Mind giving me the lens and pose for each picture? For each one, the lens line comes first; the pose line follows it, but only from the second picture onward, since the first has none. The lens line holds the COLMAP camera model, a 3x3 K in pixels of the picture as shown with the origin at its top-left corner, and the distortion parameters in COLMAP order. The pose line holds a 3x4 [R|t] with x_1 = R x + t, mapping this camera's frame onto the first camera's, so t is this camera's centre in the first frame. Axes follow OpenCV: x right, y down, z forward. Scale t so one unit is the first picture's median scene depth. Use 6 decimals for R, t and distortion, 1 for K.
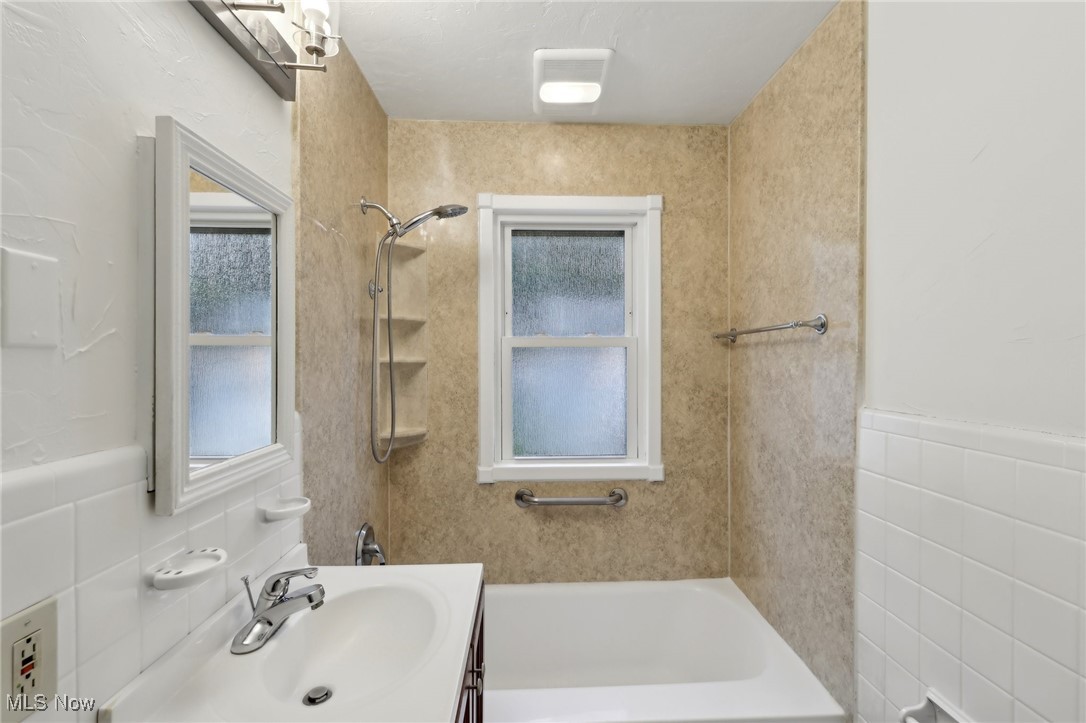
lens RADIAL K [[507.2, 0, 522.4], [0, 507.2, 358.0], [0, 0, 1]] dist [-0.001016, 0.000982]
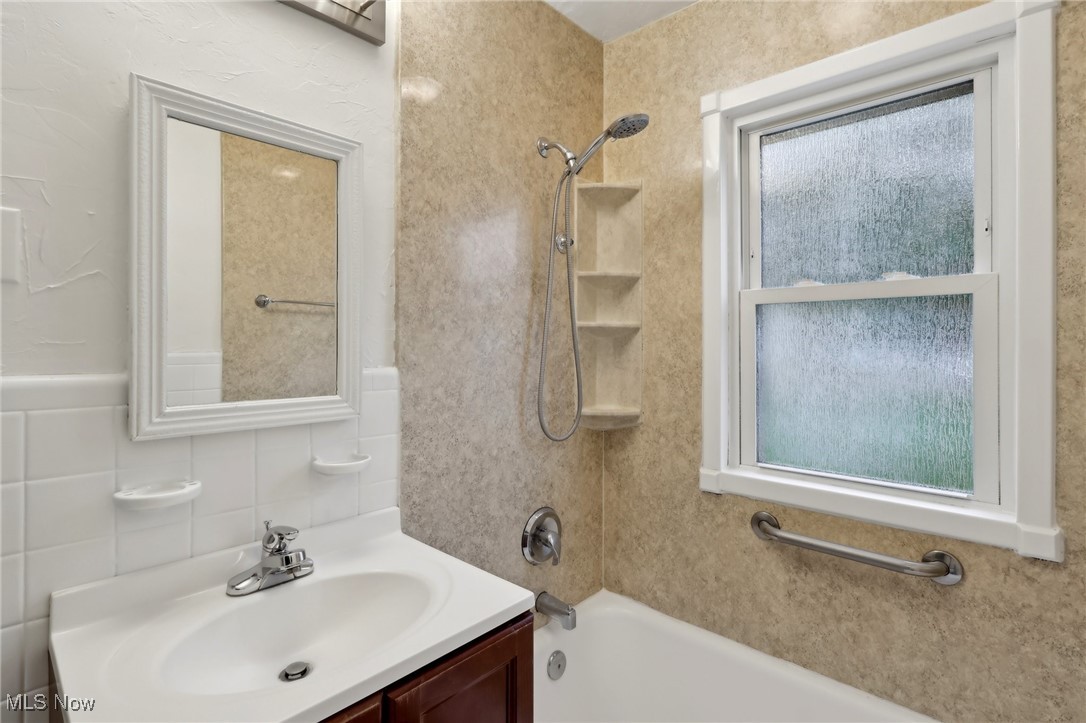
lens RADIAL K [[507.2, 0, 557.7], [0, 507.2, 345.6], [0, 0, 1]] dist [-0.001016, 0.000982]
pose [[0.722533, 0.004336, -0.691322, 0.271154], [-0.006861, 0.999976, -0.000899, 0.038952], [0.691302, 0.005393, 0.722546, 0.321596]]
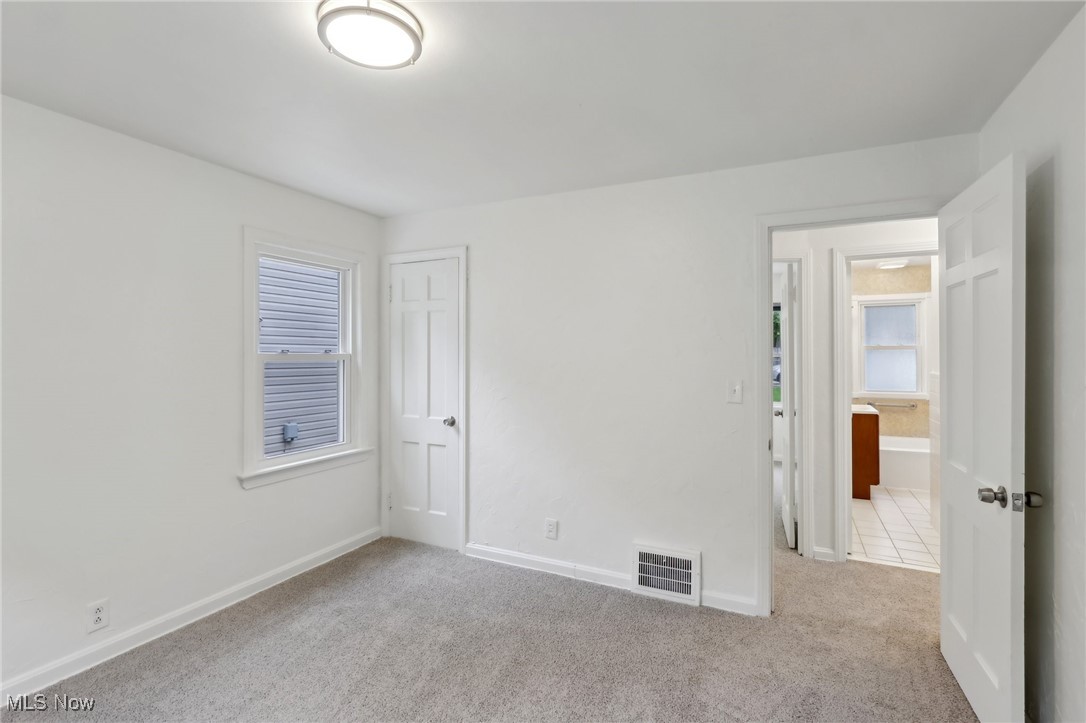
lens RADIAL K [[507.2, 0, 547.4], [0, 507.2, 355.4], [0, 0, 1]] dist [-0.001016, 0.000982]
pose [[0.882888, -0.003150, -0.469572, -0.258398], [-0.000421, 0.999972, -0.007500, 0.032829], [0.469583, 0.006820, 0.882862, -2.289940]]
